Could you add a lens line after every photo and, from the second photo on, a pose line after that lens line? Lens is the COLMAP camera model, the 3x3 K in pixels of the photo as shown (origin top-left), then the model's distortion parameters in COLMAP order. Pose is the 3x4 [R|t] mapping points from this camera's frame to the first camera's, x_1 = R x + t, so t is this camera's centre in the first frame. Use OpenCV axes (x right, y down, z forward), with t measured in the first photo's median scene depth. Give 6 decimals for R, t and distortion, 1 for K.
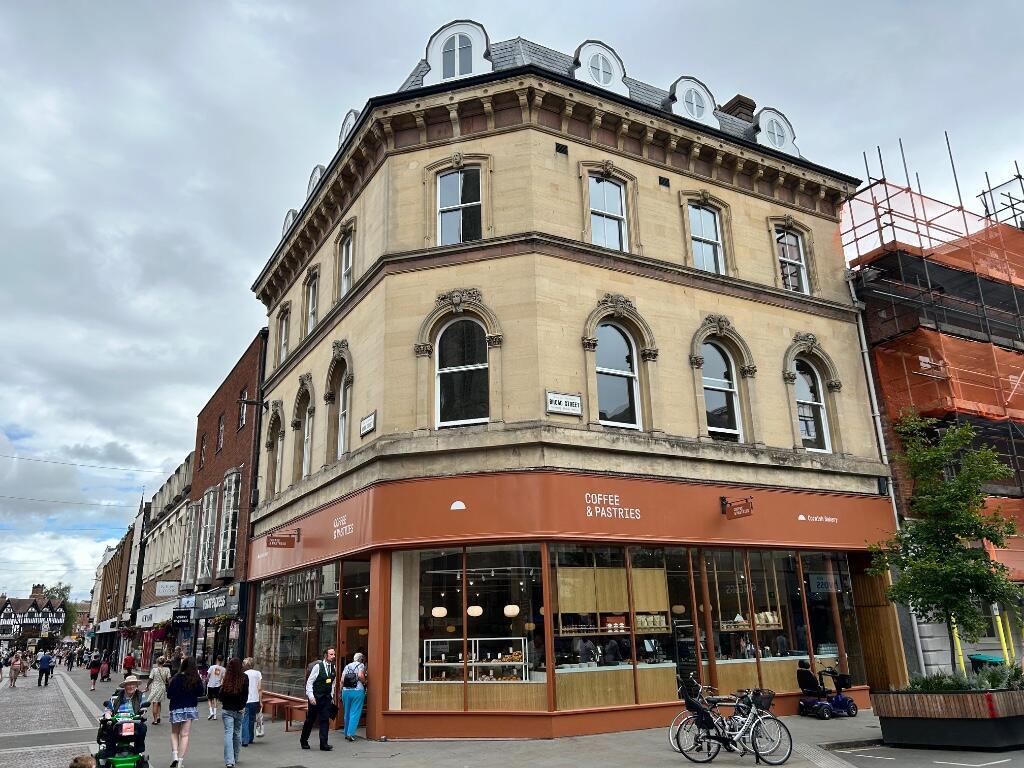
lens RADIAL K [[772.8, 0, 504.3], [0, 772.8, 386.0], [0, 0, 1]] dist [0.053319, -0.052810]
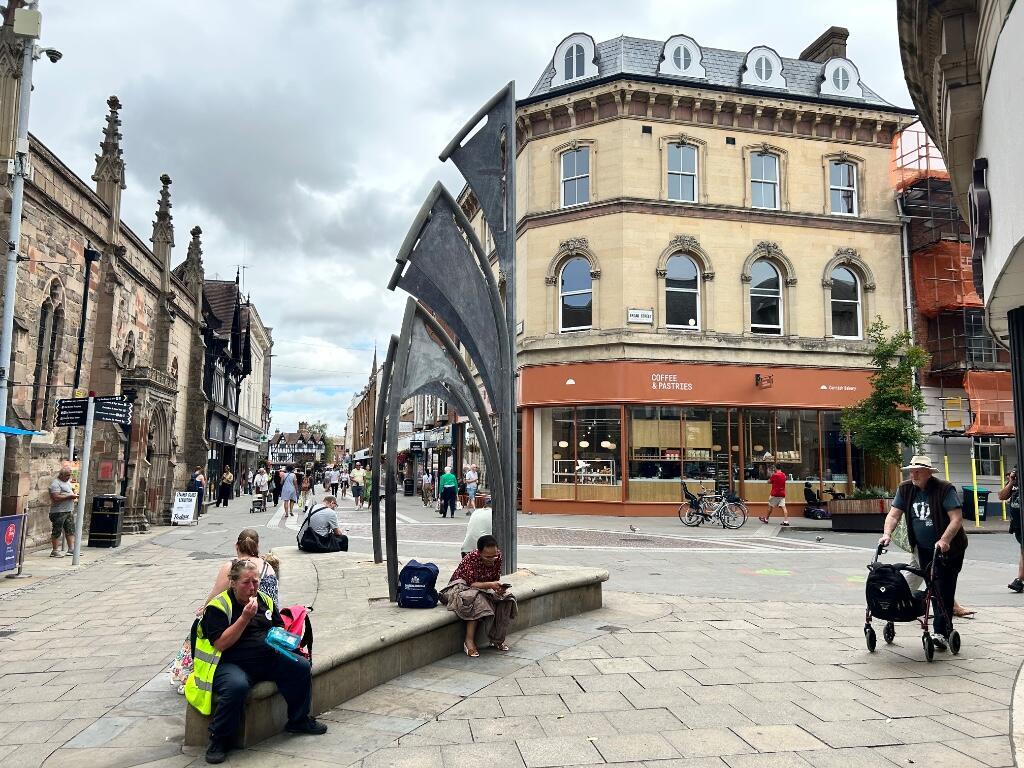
lens RADIAL K [[783.8, 0, 510.0], [0, 783.8, 369.4], [0, 0, 1]] dist [0.077640, -0.055234]
pose [[0.966793, -0.000004, -0.255562, 0.201596], [0.044420, 0.984781, 0.168026, -0.130437], [0.251672, -0.173799, 0.952079, -0.507300]]
